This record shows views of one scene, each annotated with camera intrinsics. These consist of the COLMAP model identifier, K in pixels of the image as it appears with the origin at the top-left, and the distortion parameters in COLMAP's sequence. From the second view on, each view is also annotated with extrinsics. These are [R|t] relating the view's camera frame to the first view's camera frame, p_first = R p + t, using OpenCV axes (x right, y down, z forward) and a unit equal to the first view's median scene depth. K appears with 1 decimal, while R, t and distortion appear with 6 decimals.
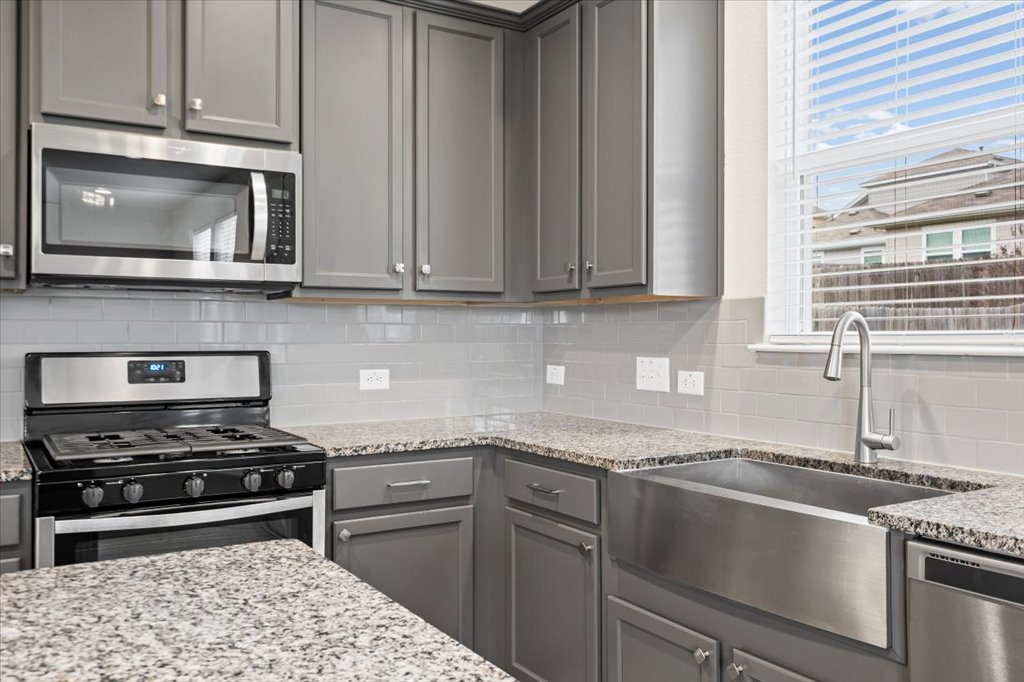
lens RADIAL K [[857.9, 0, 504.4], [0, 857.9, 338.8], [0, 0, 1]] dist [0.018060, 0.007366]
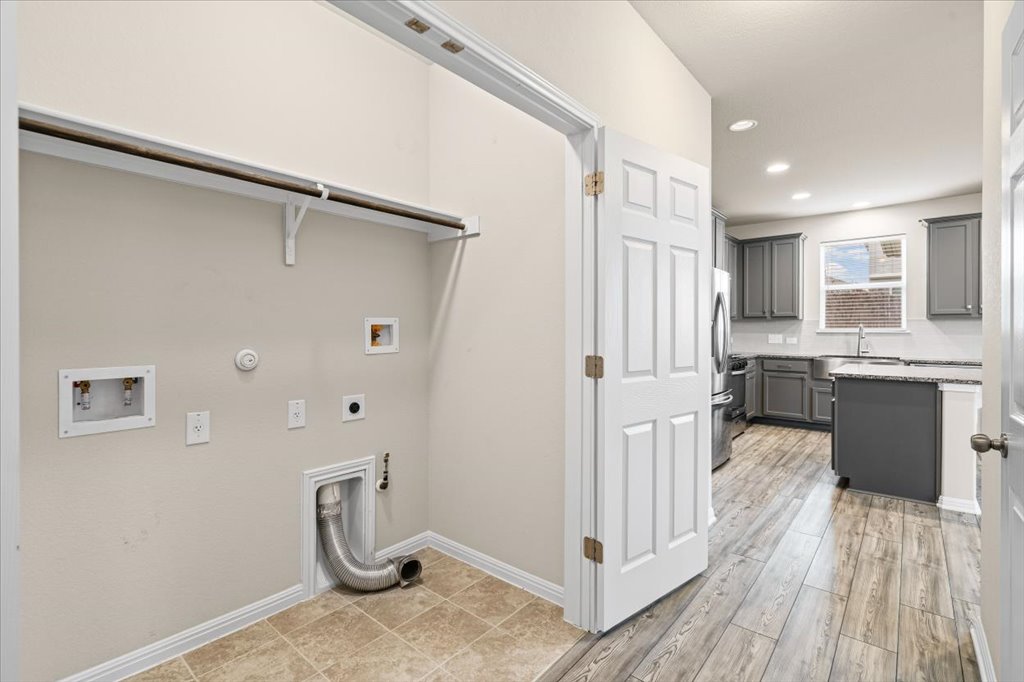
lens RADIAL K [[467.7, 0, 510.7], [0, 467.7, 333.2], [0, 0, 1]] dist [0.000844, -0.000472]
pose [[0.948408, -0.002558, 0.317041, -1.841419], [-0.000305, 0.999960, 0.008981, -0.002068], [-0.317051, -0.008614, 0.948369, -0.691917]]
